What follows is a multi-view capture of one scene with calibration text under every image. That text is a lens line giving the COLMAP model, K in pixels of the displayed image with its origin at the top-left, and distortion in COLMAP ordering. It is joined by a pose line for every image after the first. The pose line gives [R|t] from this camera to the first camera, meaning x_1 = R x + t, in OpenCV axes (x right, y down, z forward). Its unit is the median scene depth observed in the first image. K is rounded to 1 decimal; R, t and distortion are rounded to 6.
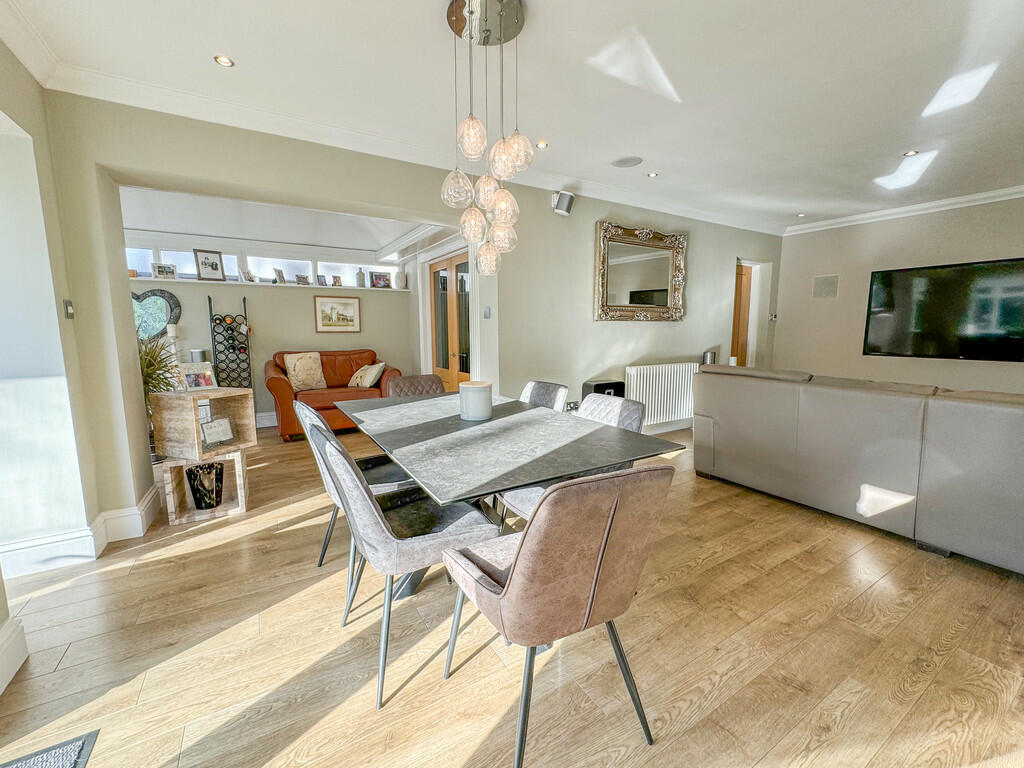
lens RADIAL K [[413.1, 0, 512.0], [0, 413.1, 384.0], [0, 0, 1]] dist [-0.001193, -0.000010]
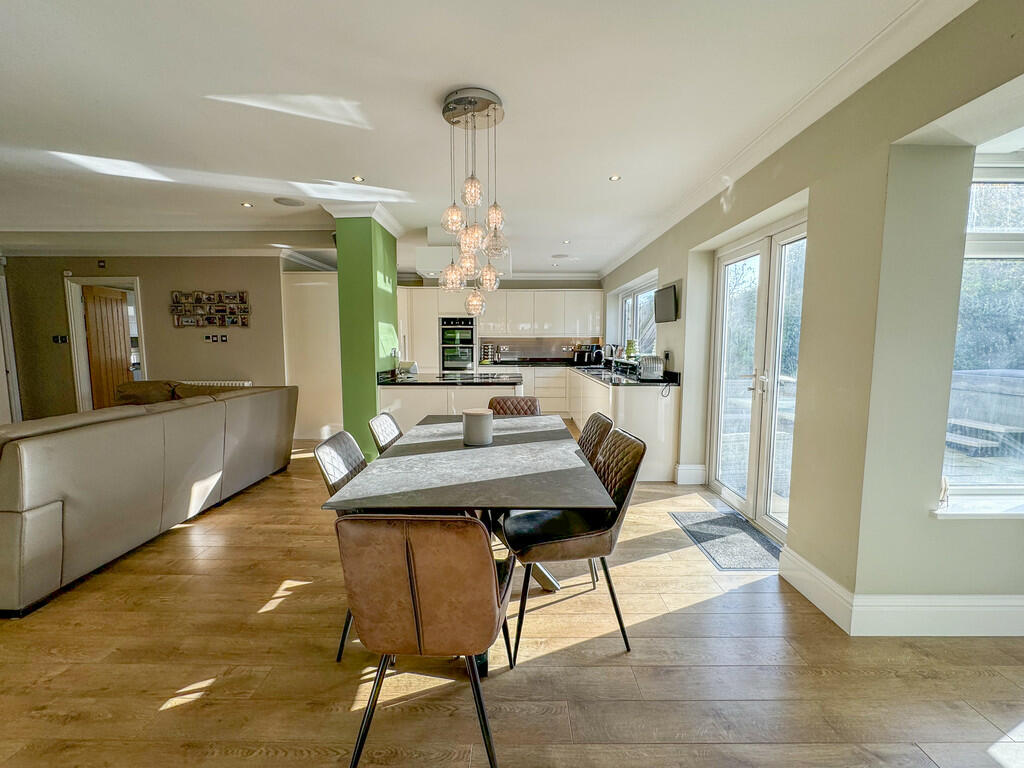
lens RADIAL K [[418.7, 0, 511.4], [0, 418.7, 383.0], [0, 0, 1]] dist [-0.001762, -0.000064]
pose [[-0.852724, -0.047415, 0.520205, -0.308717], [0.073566, 0.975045, 0.209462, -0.125402], [-0.517155, 0.216883, -0.827957, 0.778373]]
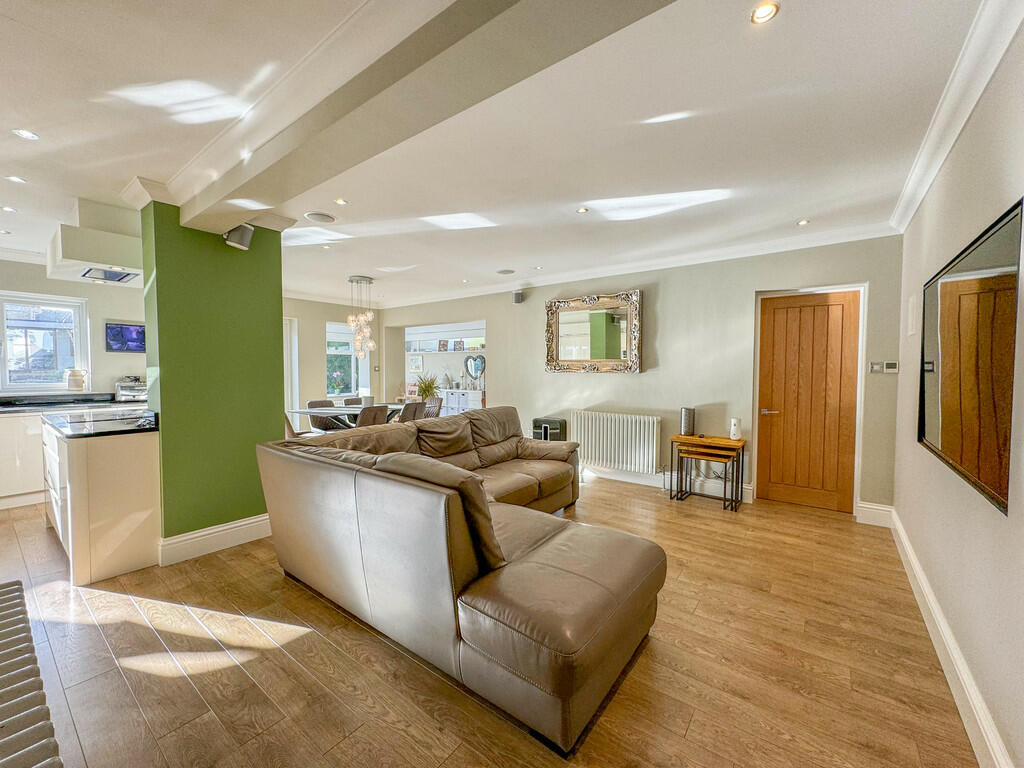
lens RADIAL K [[406.9, 0, 515.3], [0, 406.9, 382.9], [0, 0, 1]] dist [0.000123, 0.000071]
pose [[0.380009, 0.038566, -0.924178, 1.219580], [-0.129285, 0.991537, -0.011784, -0.078730], [0.915903, 0.123960, 0.381780, 0.353477]]
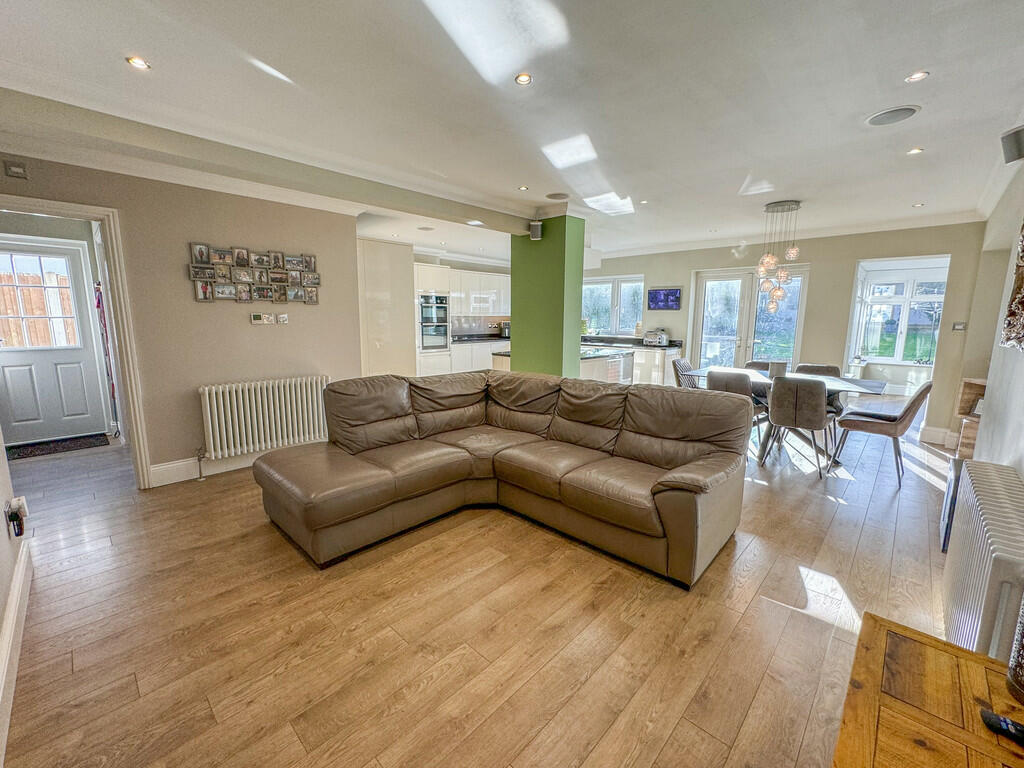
lens RADIAL K [[427.5, 0, 512.8], [0, 427.5, 384.4], [0, 0, 1]] dist [-0.000881, -0.000128]
pose [[-0.963871, 0.038946, -0.263506, 0.784866], [-0.039734, 0.957164, 0.286807, -0.199867], [0.263388, 0.286915, -0.921036, 1.151096]]
